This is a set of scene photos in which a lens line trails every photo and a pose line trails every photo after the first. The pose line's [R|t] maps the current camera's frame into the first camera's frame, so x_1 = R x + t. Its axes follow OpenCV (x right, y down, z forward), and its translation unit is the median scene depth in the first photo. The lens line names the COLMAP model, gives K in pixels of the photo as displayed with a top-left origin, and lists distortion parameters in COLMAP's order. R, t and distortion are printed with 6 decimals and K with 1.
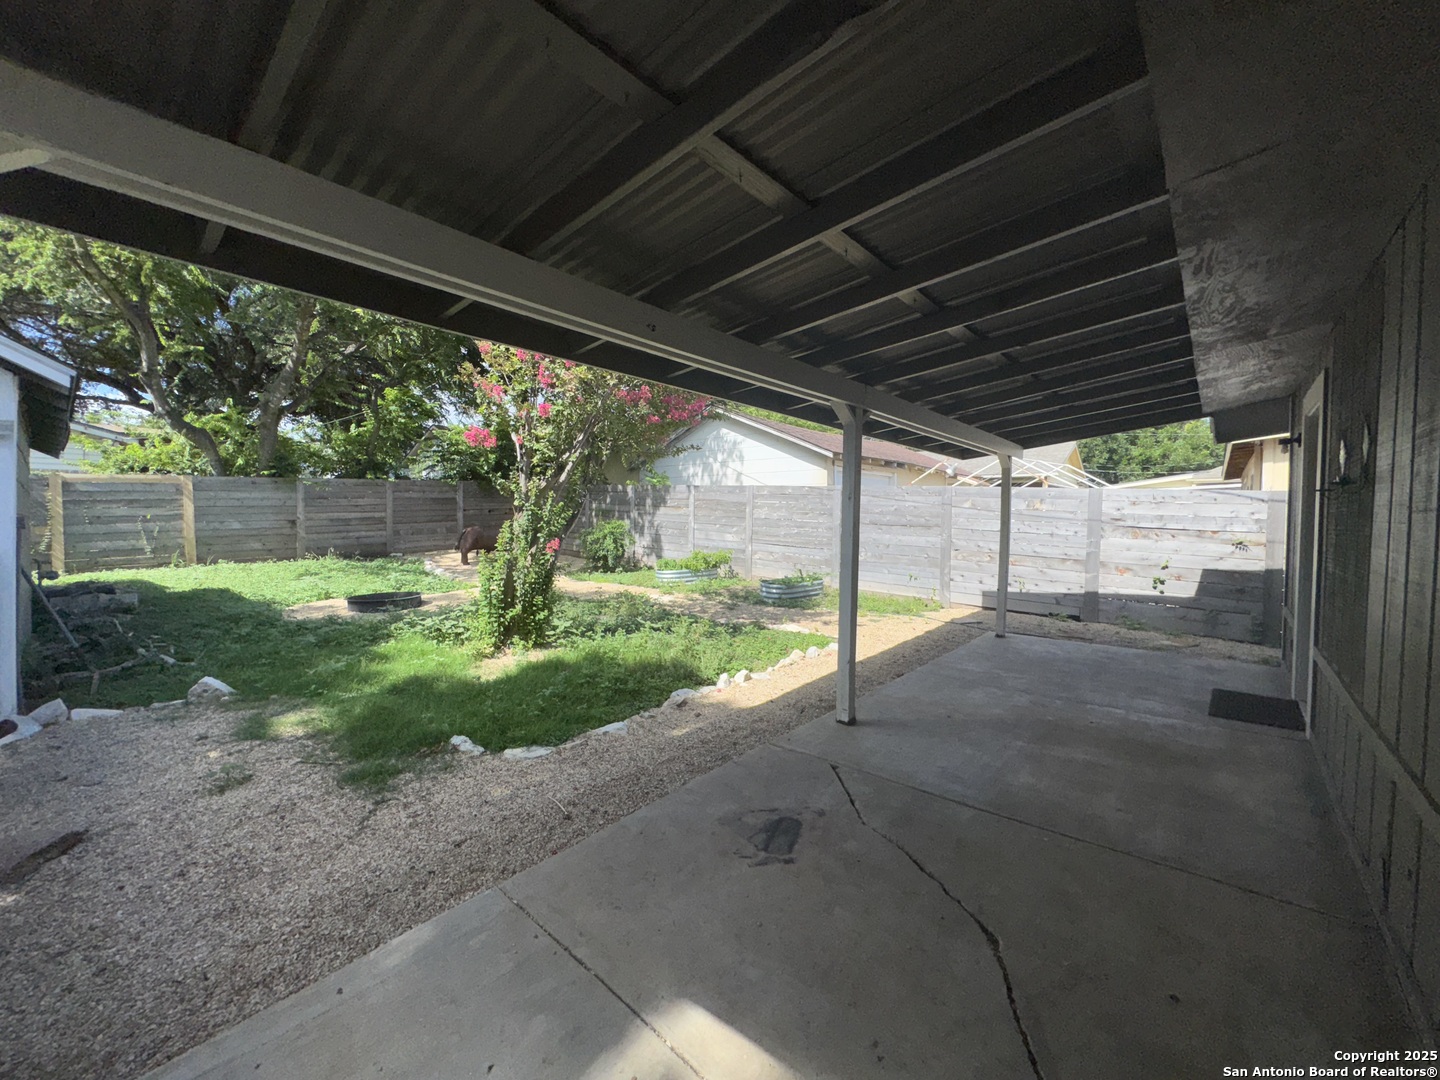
lens RADIAL K [[575.3, 0, 720.2], [0, 575.3, 535.9], [0, 0, 1]] dist [-0.001531, 0.000102]
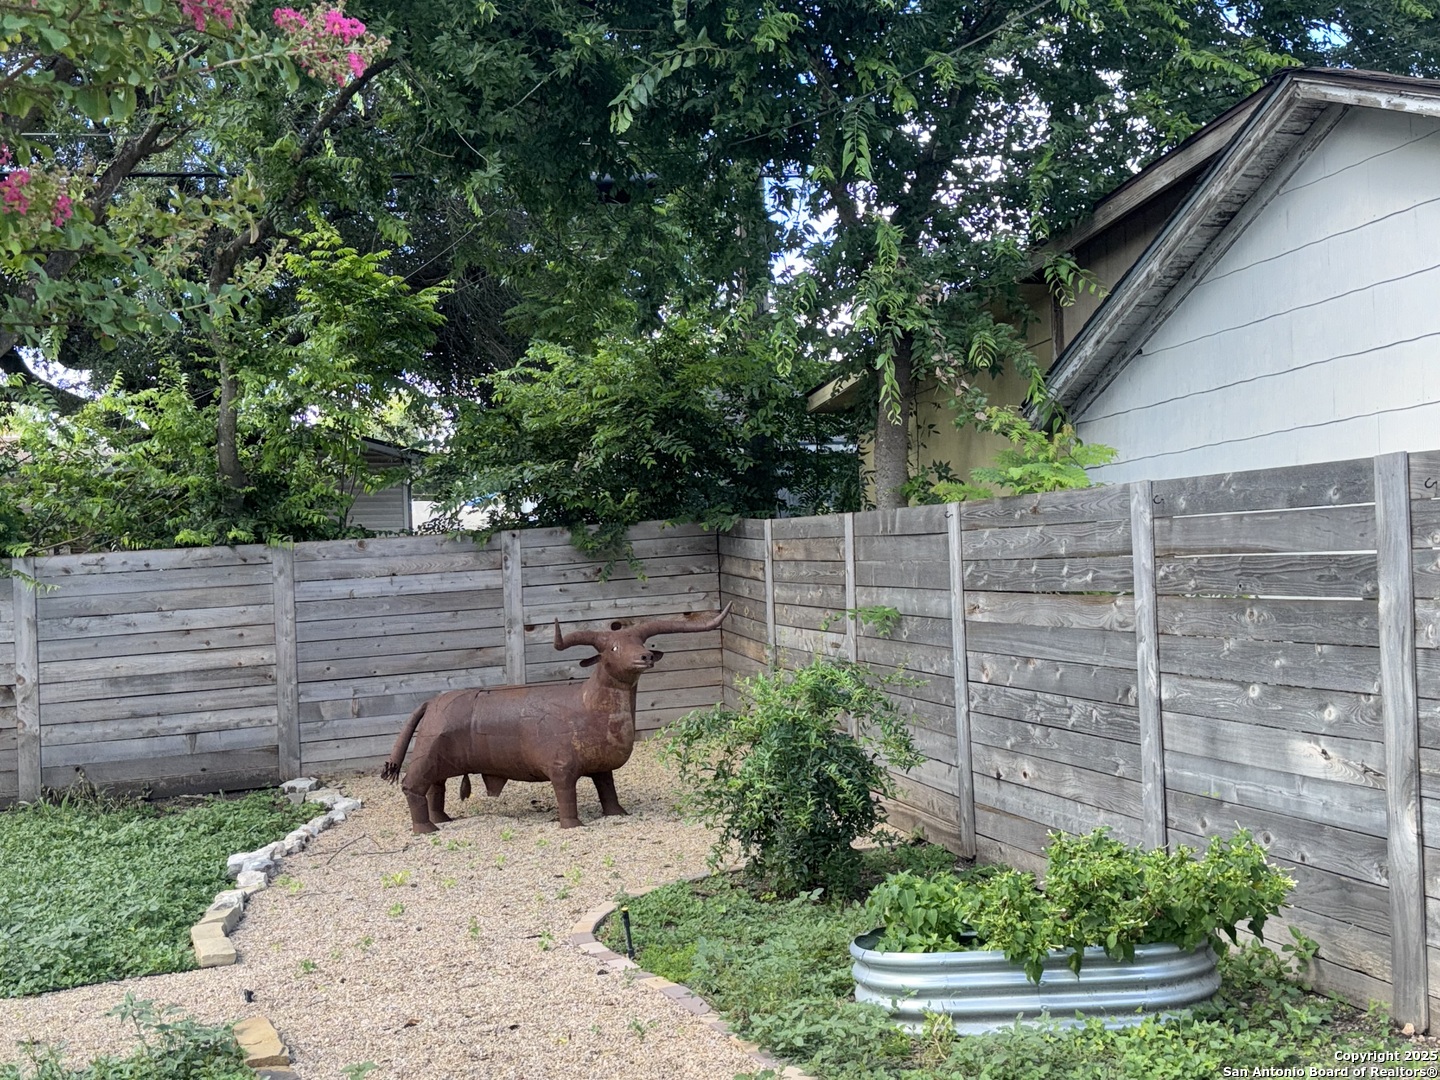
lens RADIAL K [[1668.2, 0, 716.1], [0, 1668.2, 551.2], [0, 0, 1]] dist [0.122489, 0.000000]
pose [[0.835579, -0.059334, -0.546157, 0.131559], [0.024174, 0.997159, -0.071346, -0.024239], [0.548839, 0.046413, 0.834639, 0.395525]]
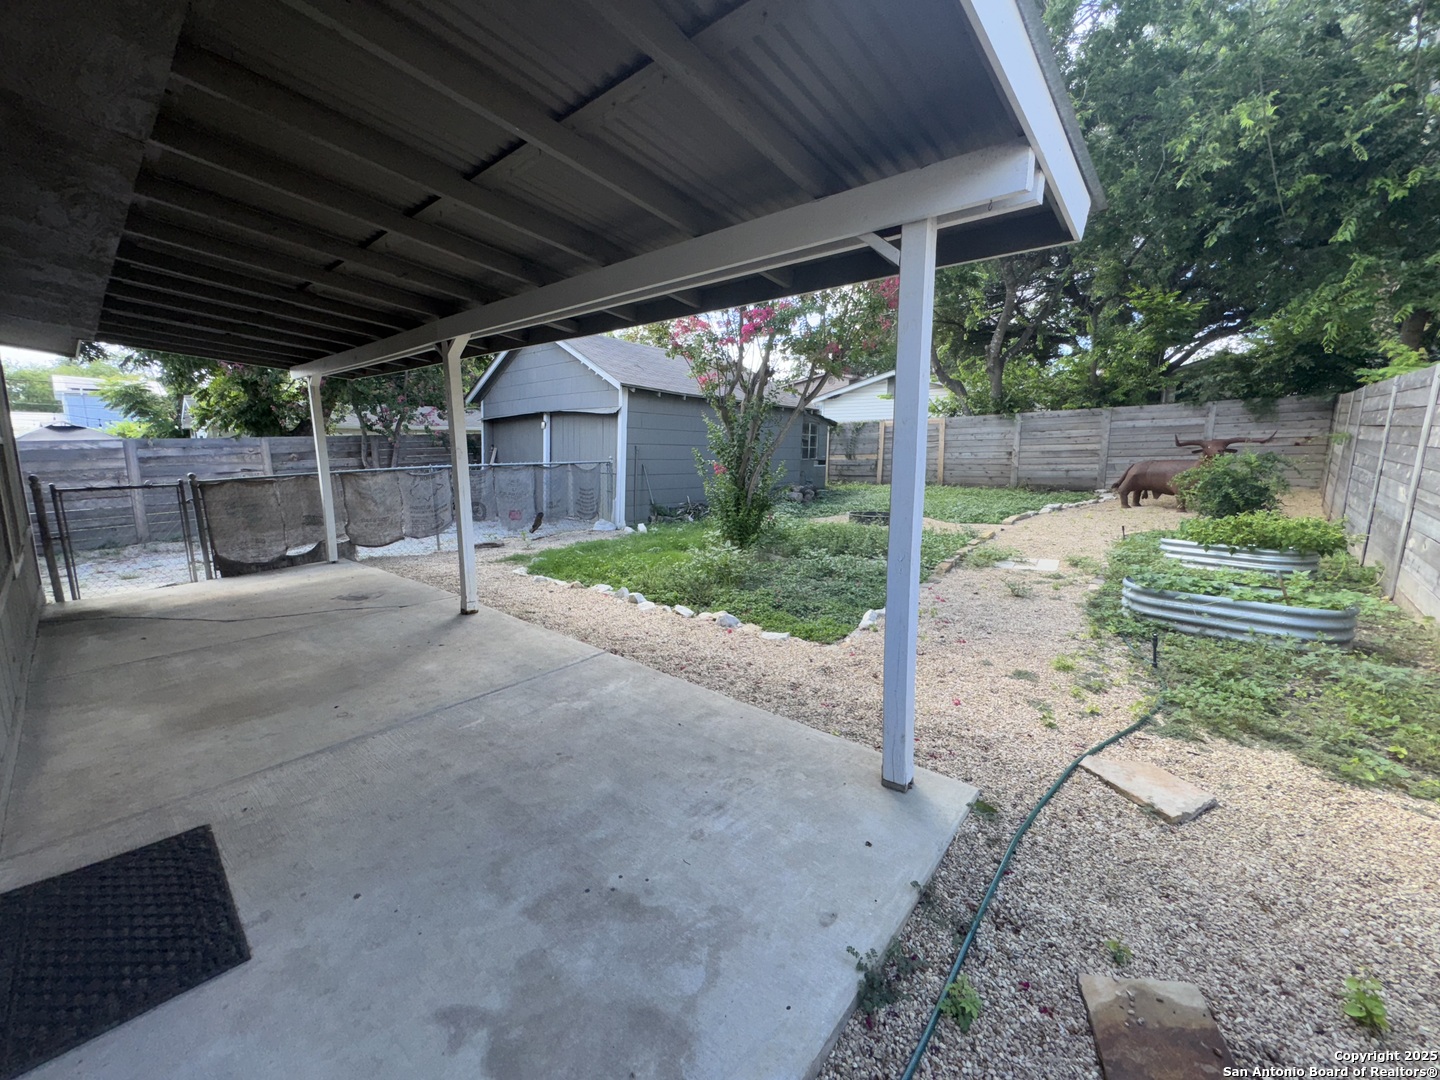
lens RADIAL K [[575.3, 0, 710.6], [0, 575.3, 539.3], [0, 0, 1]] dist [-0.001531, 0.000102]
pose [[-0.004062, 0.155145, -0.987883, 0.380171], [-0.040533, 0.987054, 0.155181, -0.008929], [0.999170, 0.040672, 0.002279, 0.412833]]
